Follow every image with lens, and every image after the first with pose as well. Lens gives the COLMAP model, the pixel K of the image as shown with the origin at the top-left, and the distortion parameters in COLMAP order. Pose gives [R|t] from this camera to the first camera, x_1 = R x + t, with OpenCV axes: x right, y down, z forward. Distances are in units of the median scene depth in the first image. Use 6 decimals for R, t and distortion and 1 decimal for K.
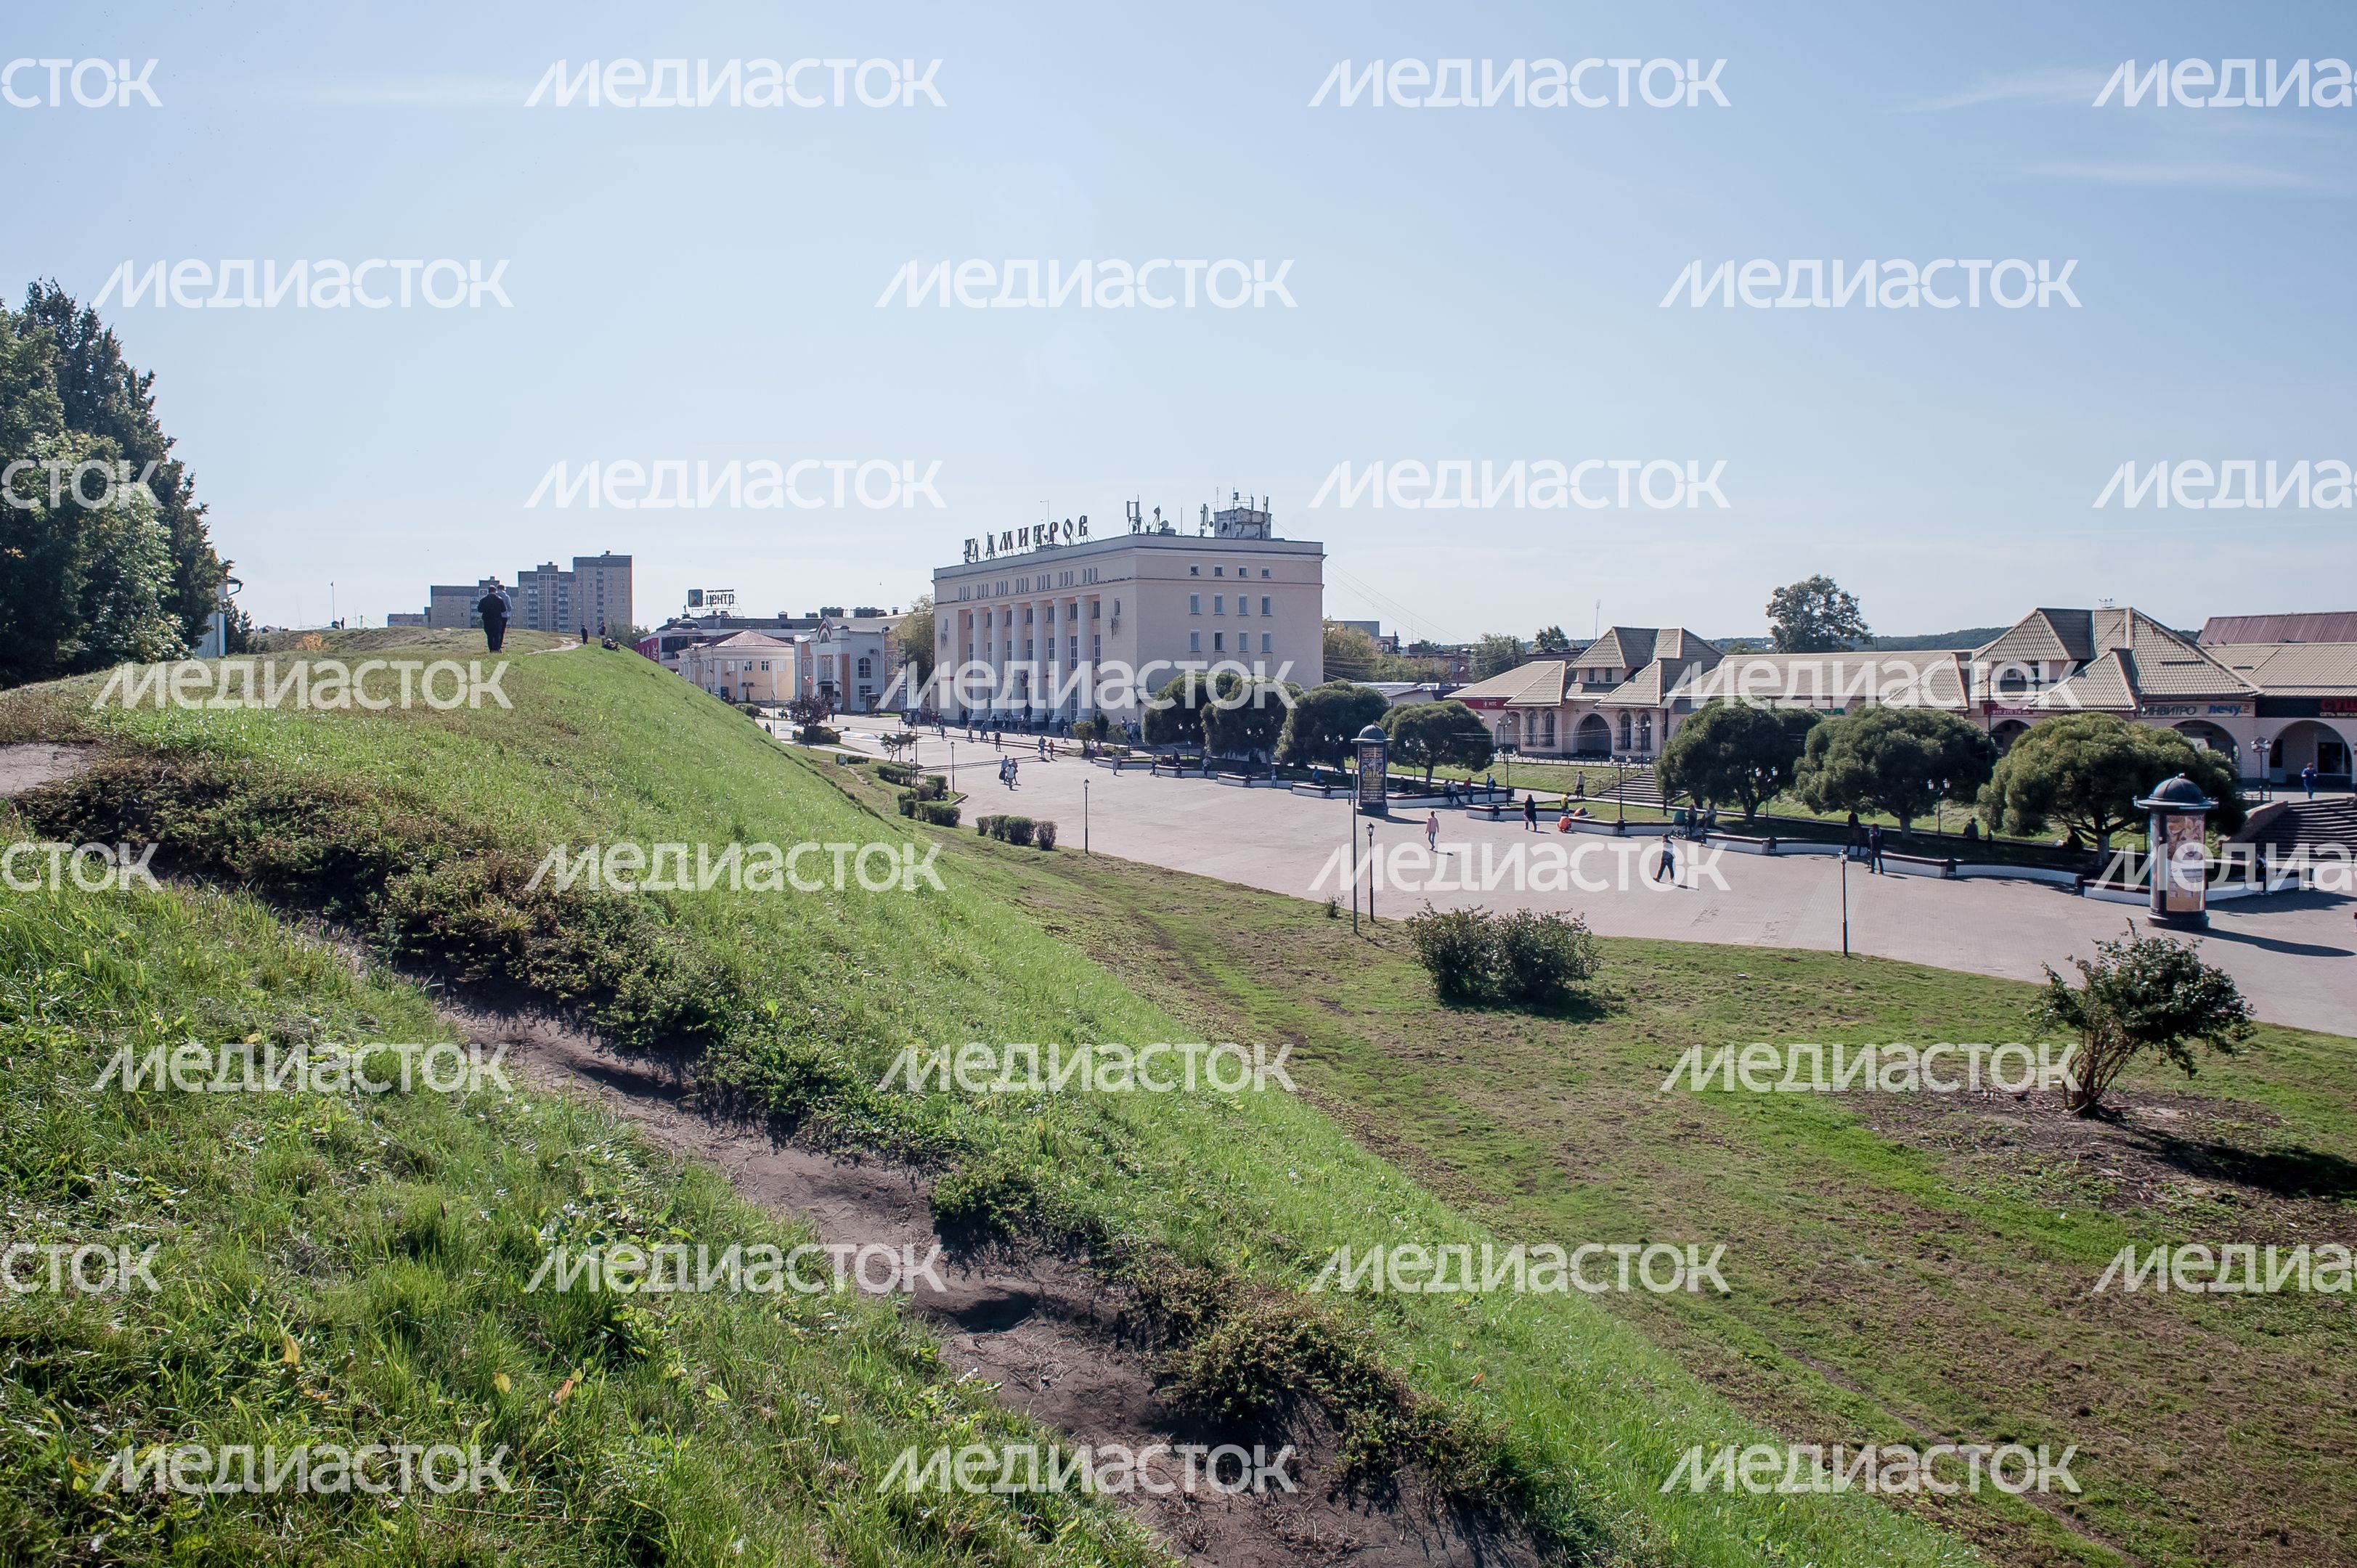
lens RADIAL K [[1749.8, 0, 1201.1], [0, 1749.8, 714.4], [0, 0, 1]] dist [-0.087500, 0.075449]
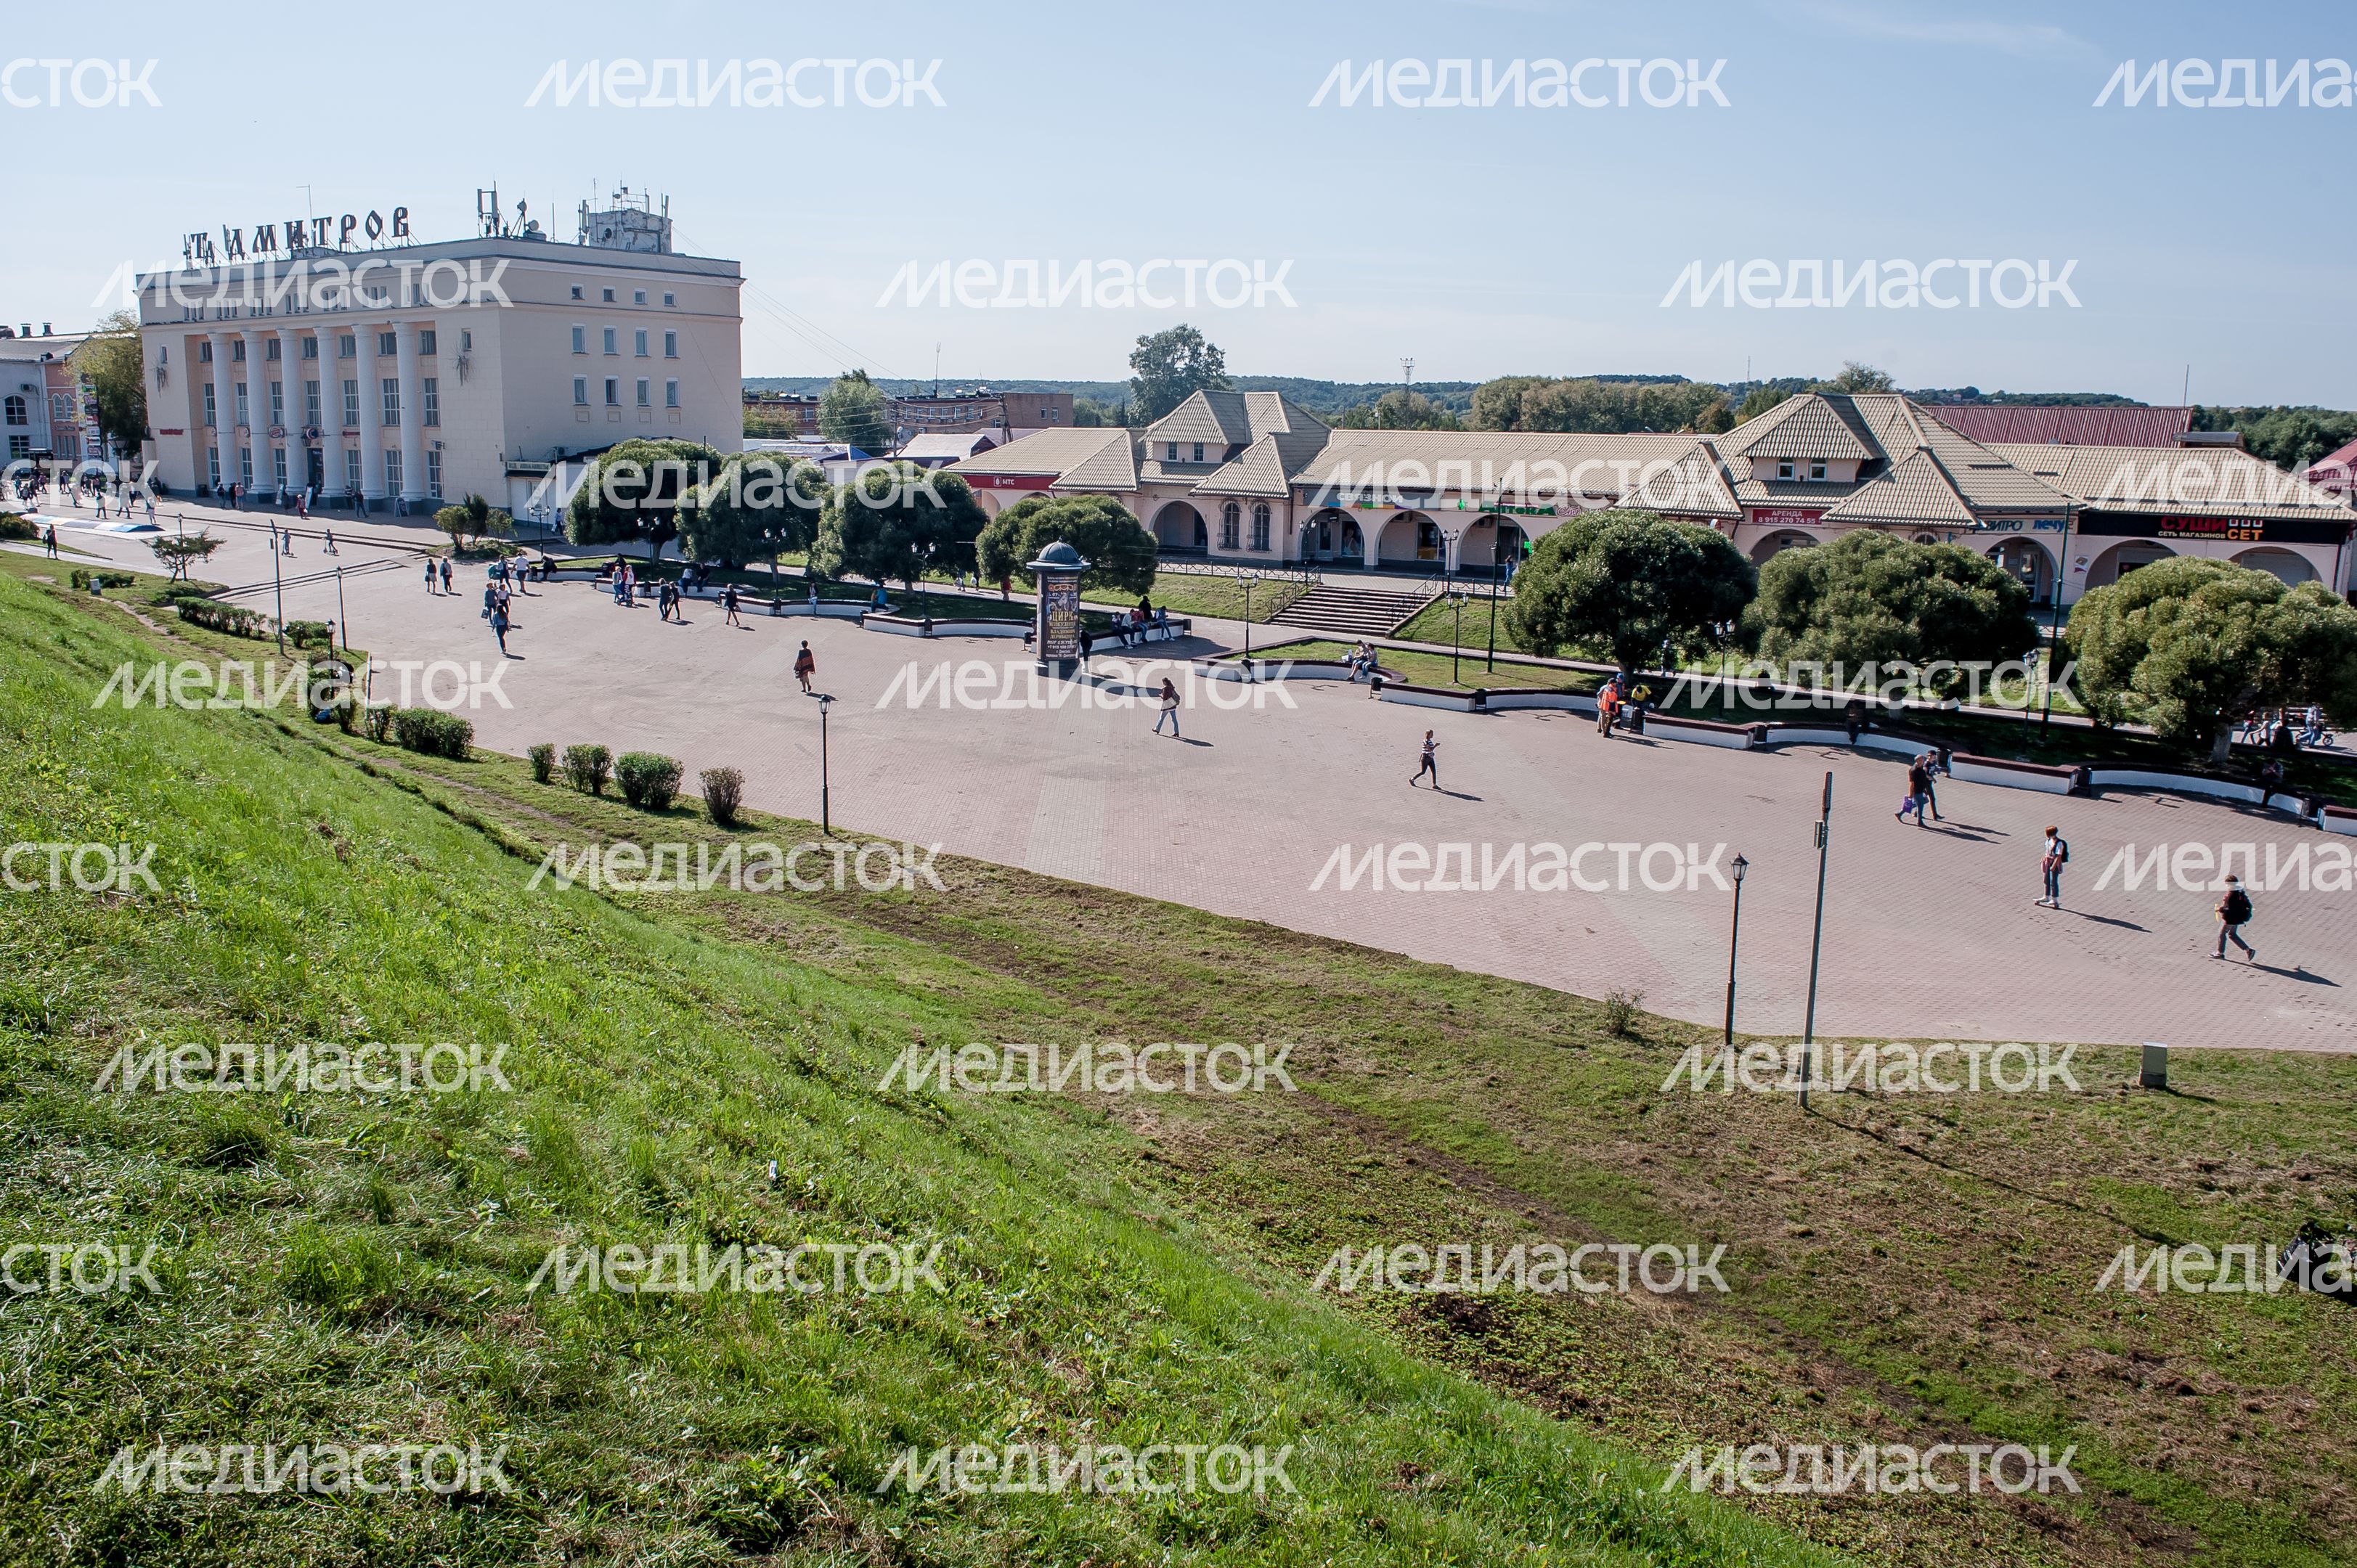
lens RADIAL K [[1749.8, 0, 1201.1], [0, 1749.8, 714.4], [0, 0, 1]] dist [-0.087500, 0.075449]
pose [[0.902808, -0.051991, 0.426890, -0.178185], [-0.011898, 0.989265, 0.145646, -0.033364], [-0.429880, -0.136569, 0.892498, 0.459385]]
